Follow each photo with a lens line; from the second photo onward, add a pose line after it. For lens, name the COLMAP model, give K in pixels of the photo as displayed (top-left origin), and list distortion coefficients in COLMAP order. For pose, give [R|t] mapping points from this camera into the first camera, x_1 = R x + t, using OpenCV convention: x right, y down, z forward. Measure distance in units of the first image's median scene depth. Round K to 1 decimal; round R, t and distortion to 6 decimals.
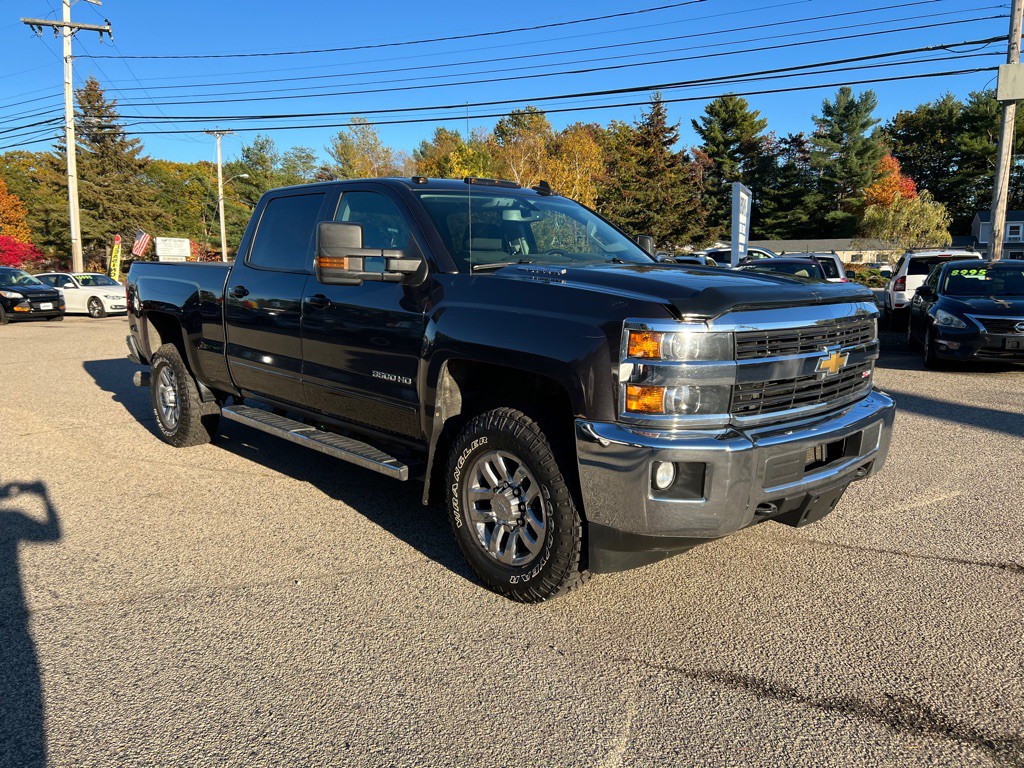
lens RADIAL K [[768.0, 0, 514.9], [0, 768.0, 374.7], [0, 0, 1]] dist [0.051908, -0.056058]
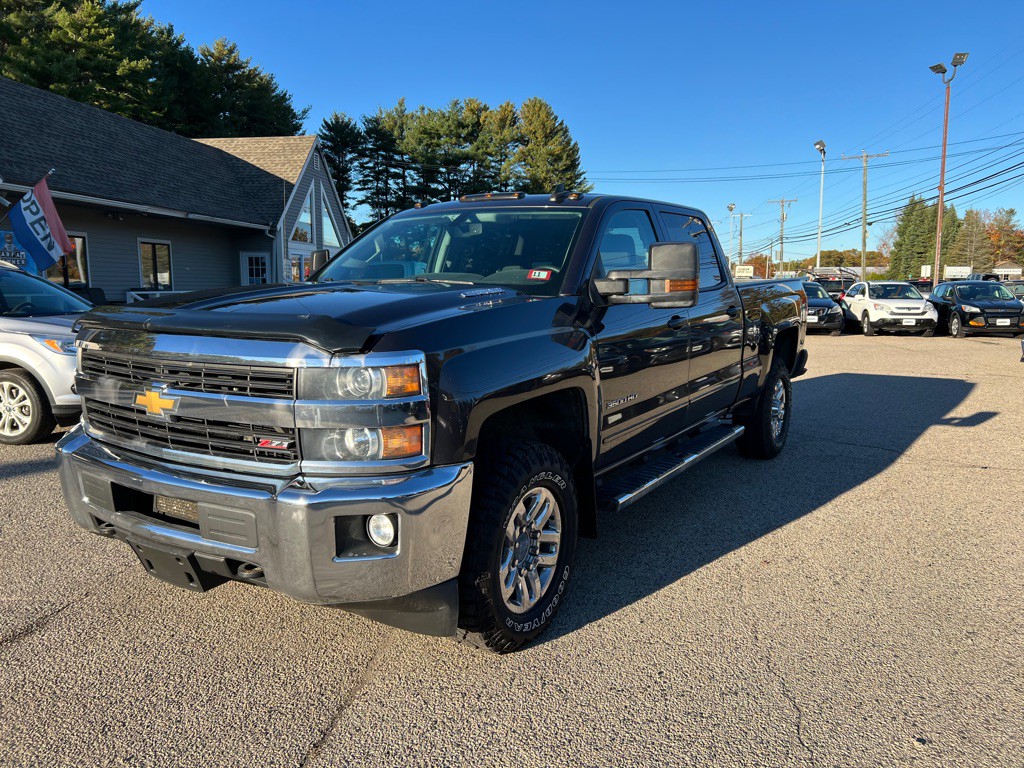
lens RADIAL K [[768.0, 0, 503.5], [0, 768.0, 385.0], [0, 0, 1]] dist [0.051908, -0.056058]
pose [[0.223806, 0.135432, -0.965178, 0.089925], [-0.139094, 0.984600, 0.105904, -0.012113], [0.964657, 0.110548, 0.239198, 0.079038]]
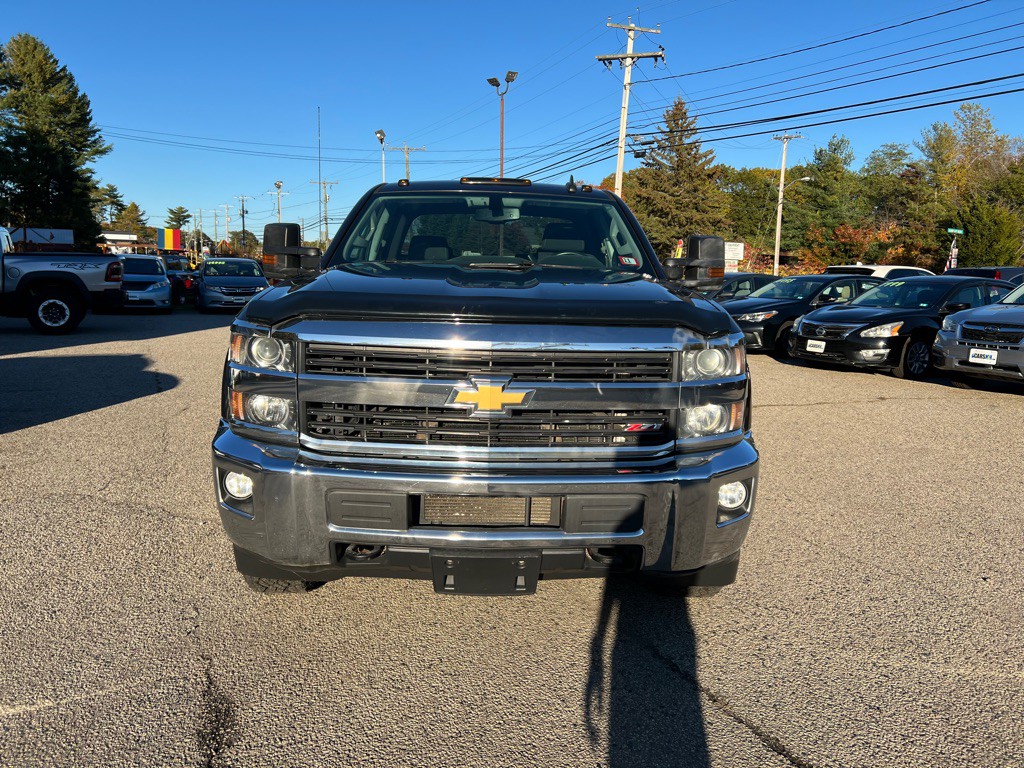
lens RADIAL K [[768.0, 0, 515.2], [0, 768.0, 382.2], [0, 0, 1]] dist [0.051908, -0.056058]
pose [[0.740738, 0.122099, -0.660605, 0.064823], [-0.119488, 0.991611, 0.049297, -0.005112], [0.661082, 0.042418, 0.749113, 0.030240]]
